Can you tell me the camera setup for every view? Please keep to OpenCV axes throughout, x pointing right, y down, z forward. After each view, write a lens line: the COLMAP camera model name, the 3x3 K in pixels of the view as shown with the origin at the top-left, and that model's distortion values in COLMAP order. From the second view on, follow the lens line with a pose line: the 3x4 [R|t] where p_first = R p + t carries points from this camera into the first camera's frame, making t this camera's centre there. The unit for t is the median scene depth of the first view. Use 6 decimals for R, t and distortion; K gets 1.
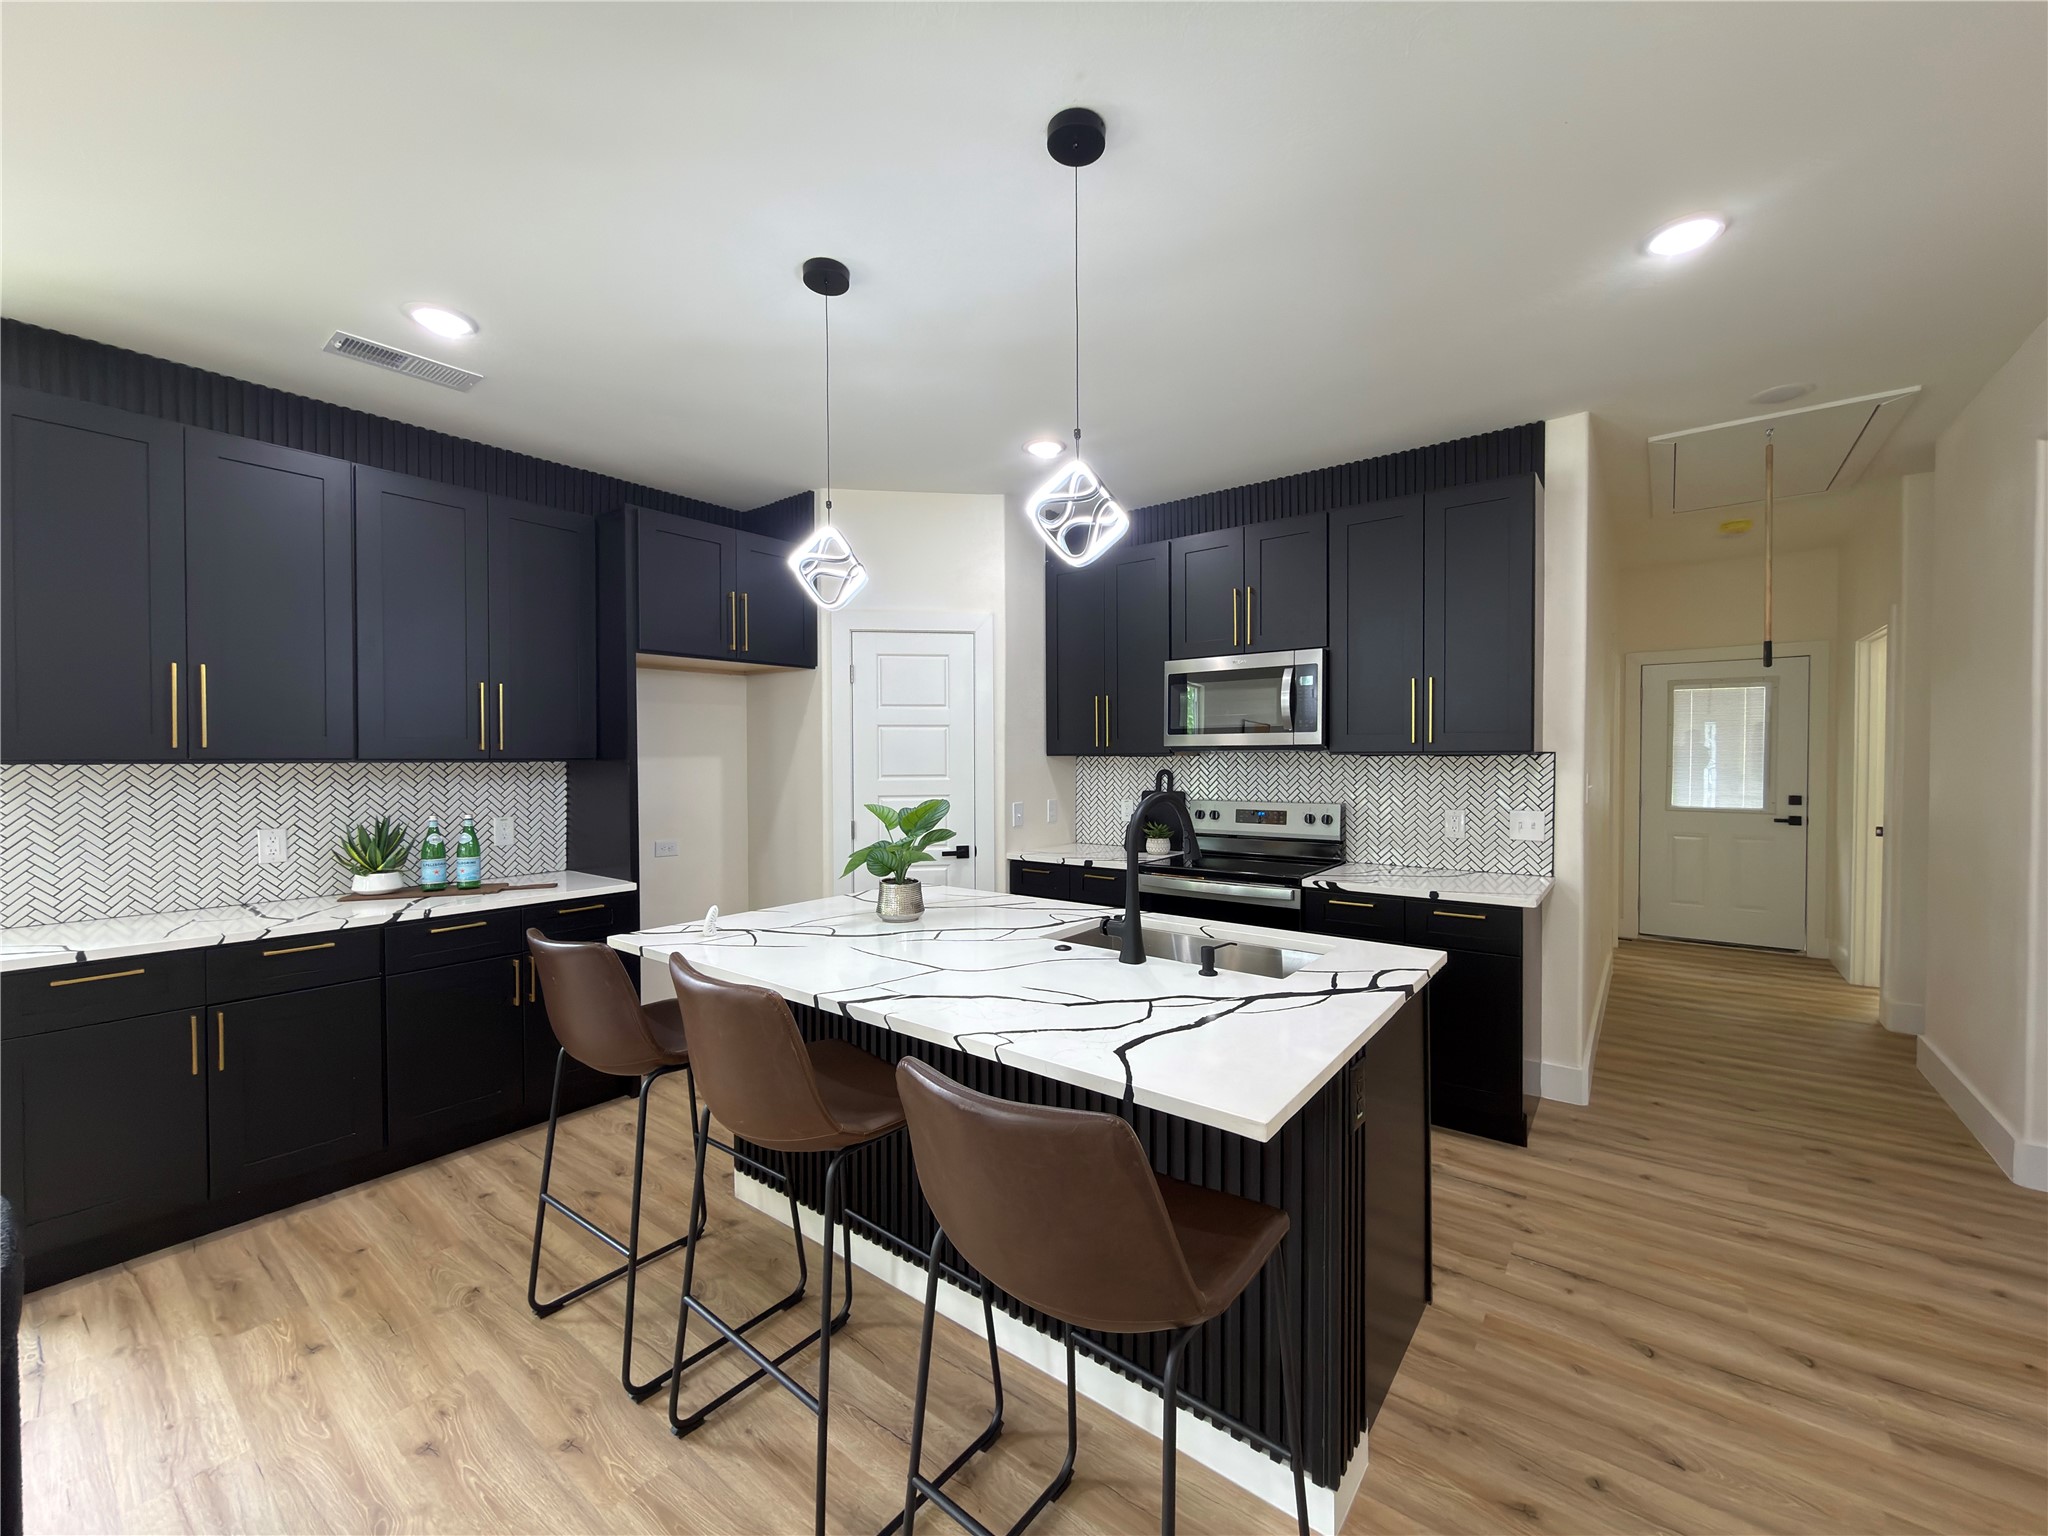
lens RADIAL K [[816.6, 0, 1021.2], [0, 816.6, 765.9], [0, 0, 1]] dist [0.003373, 0.000323]
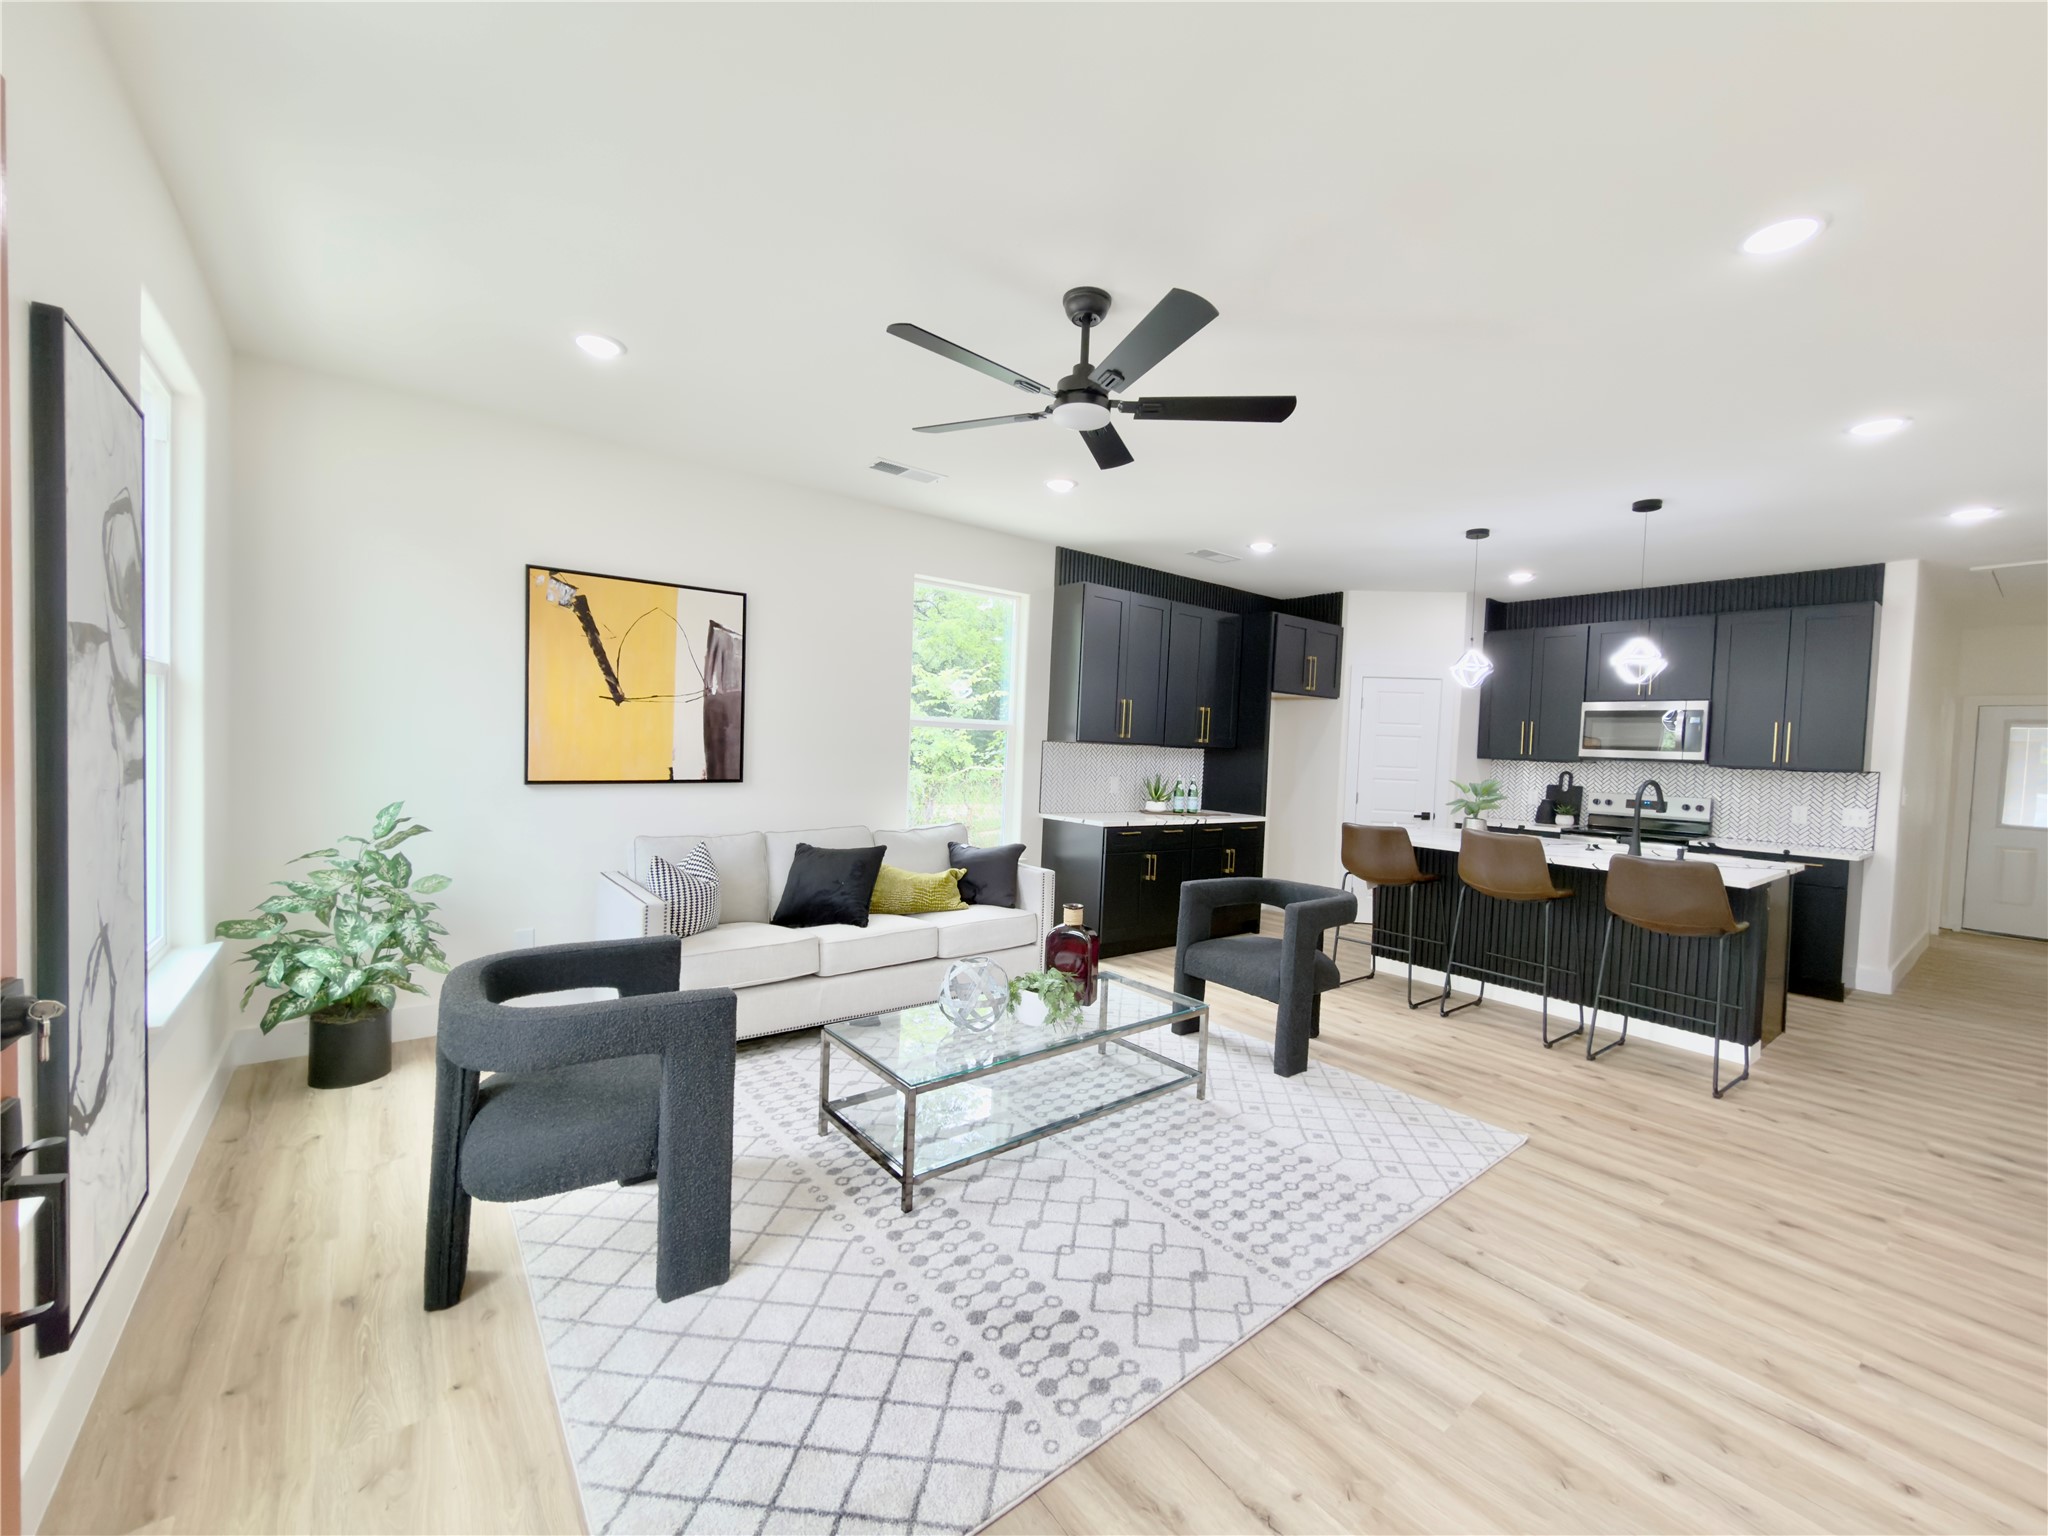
lens RADIAL K [[816.6, 0, 1026.2], [0, 816.6, 767.2], [0, 0, 1]] dist [0.003373, 0.000323]
pose [[0.970338, 0.050358, -0.236448, -0.542966], [-0.047833, 0.998721, 0.016410, 0.024825], [0.236972, -0.004613, 0.971506, -0.879704]]
